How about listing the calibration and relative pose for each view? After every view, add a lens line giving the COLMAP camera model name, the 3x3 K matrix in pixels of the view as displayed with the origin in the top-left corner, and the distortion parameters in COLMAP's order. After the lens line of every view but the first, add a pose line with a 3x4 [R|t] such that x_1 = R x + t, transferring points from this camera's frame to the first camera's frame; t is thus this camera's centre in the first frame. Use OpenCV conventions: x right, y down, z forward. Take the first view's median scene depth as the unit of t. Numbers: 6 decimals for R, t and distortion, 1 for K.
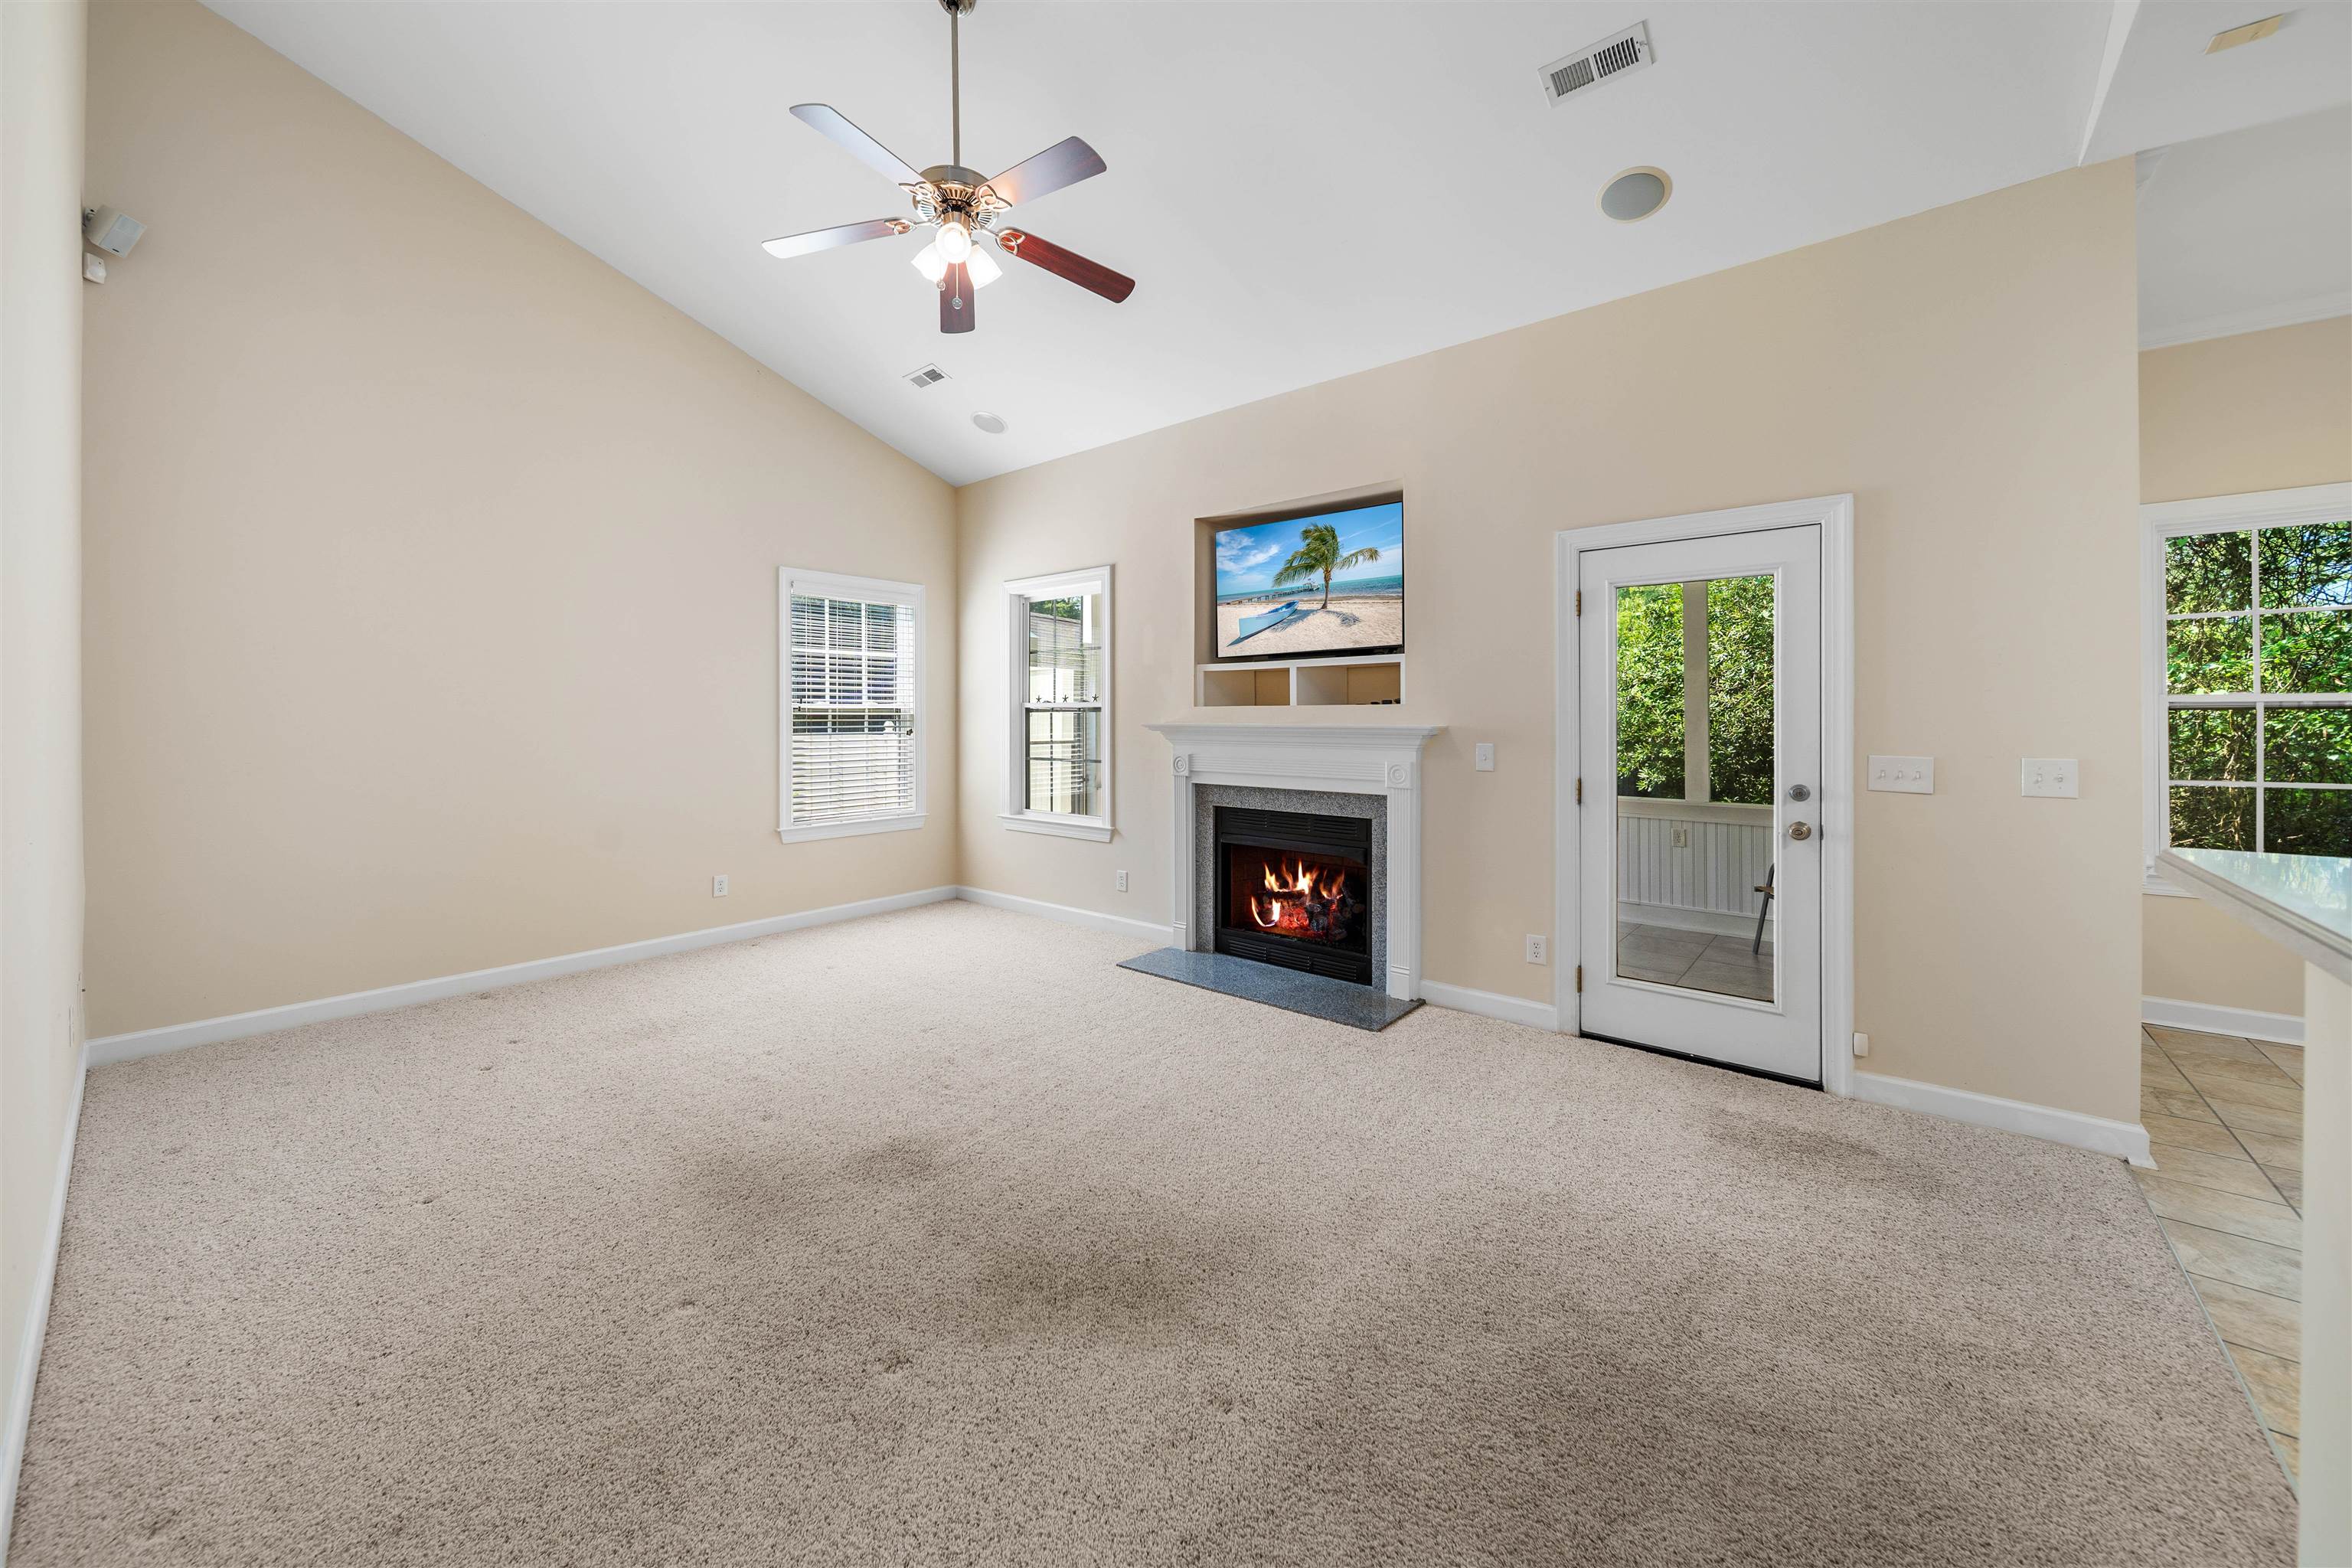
lens RADIAL K [[855.4, 0, 1161.7], [0, 855.4, 753.3], [0, 0, 1]] dist [-0.002254, -0.000339]
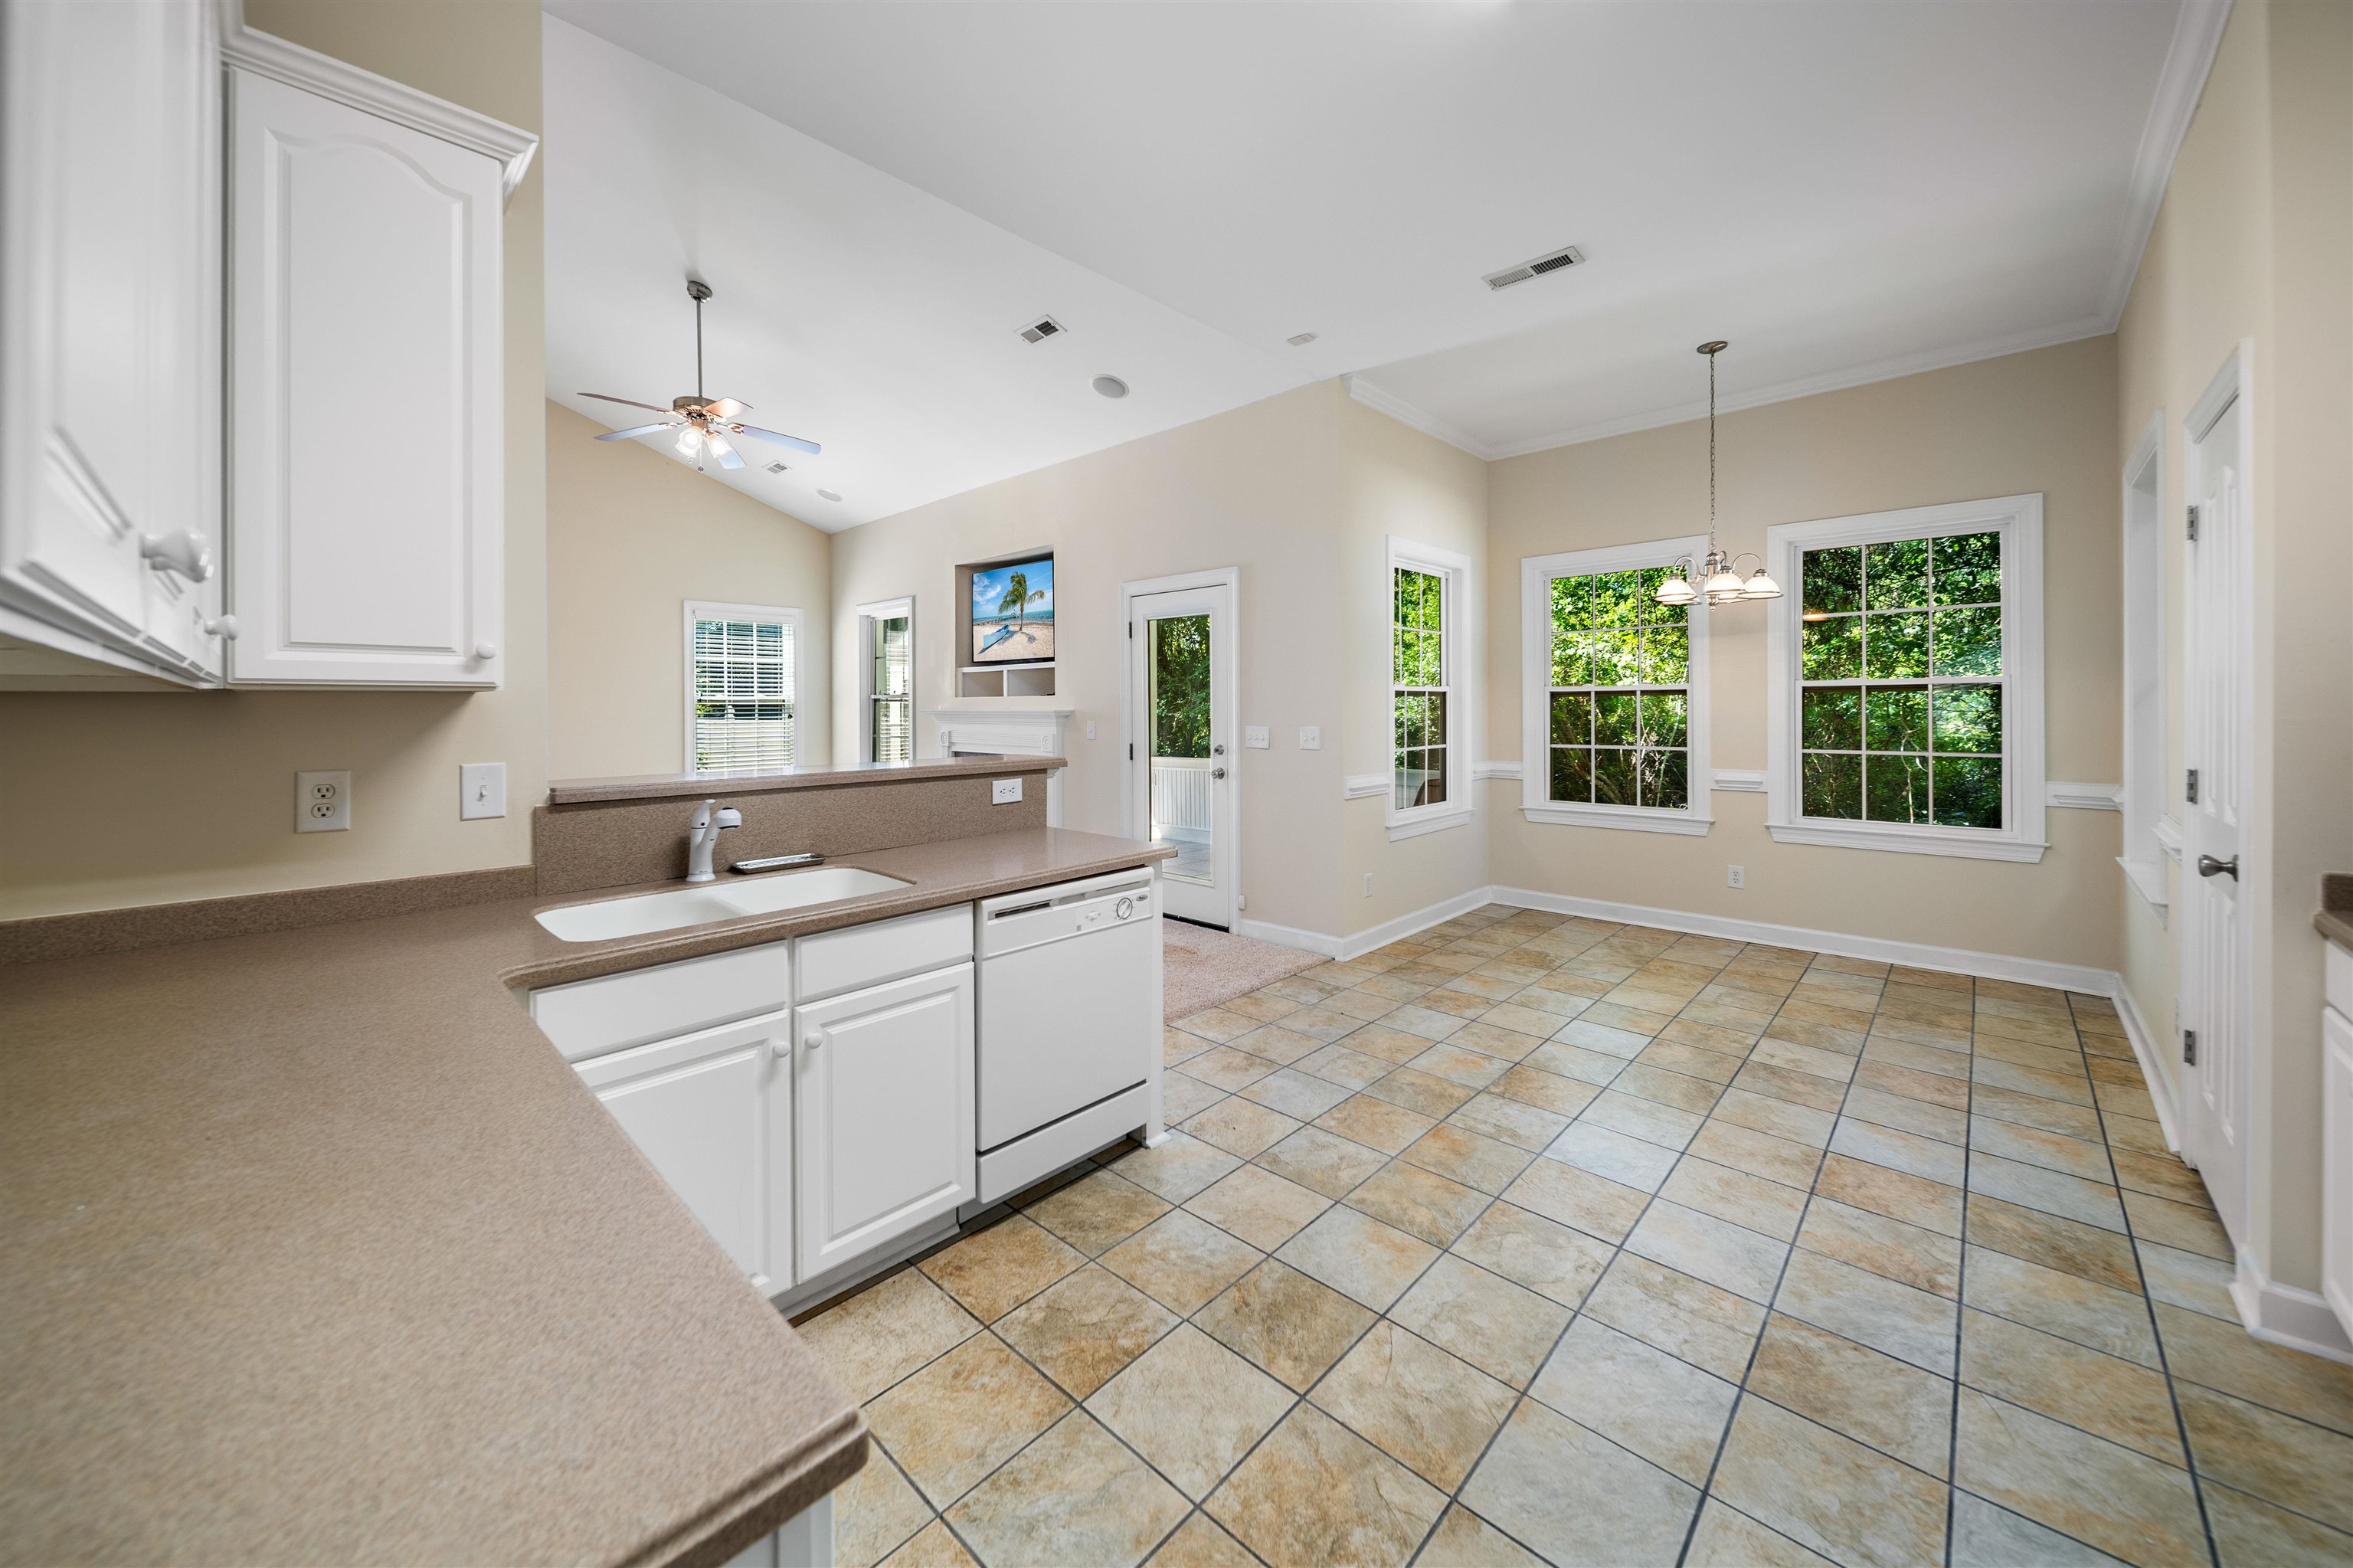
lens RADIAL K [[855.8, 0, 1173.8], [0, 855.8, 733.5], [0, 0, 1]] dist [-0.002254, -0.000339]
pose [[0.998386, -0.004570, -0.056612, 0.479014], [0.004169, 0.999965, -0.007191, 0.017260], [0.056643, 0.006944, 0.998370, -0.398044]]
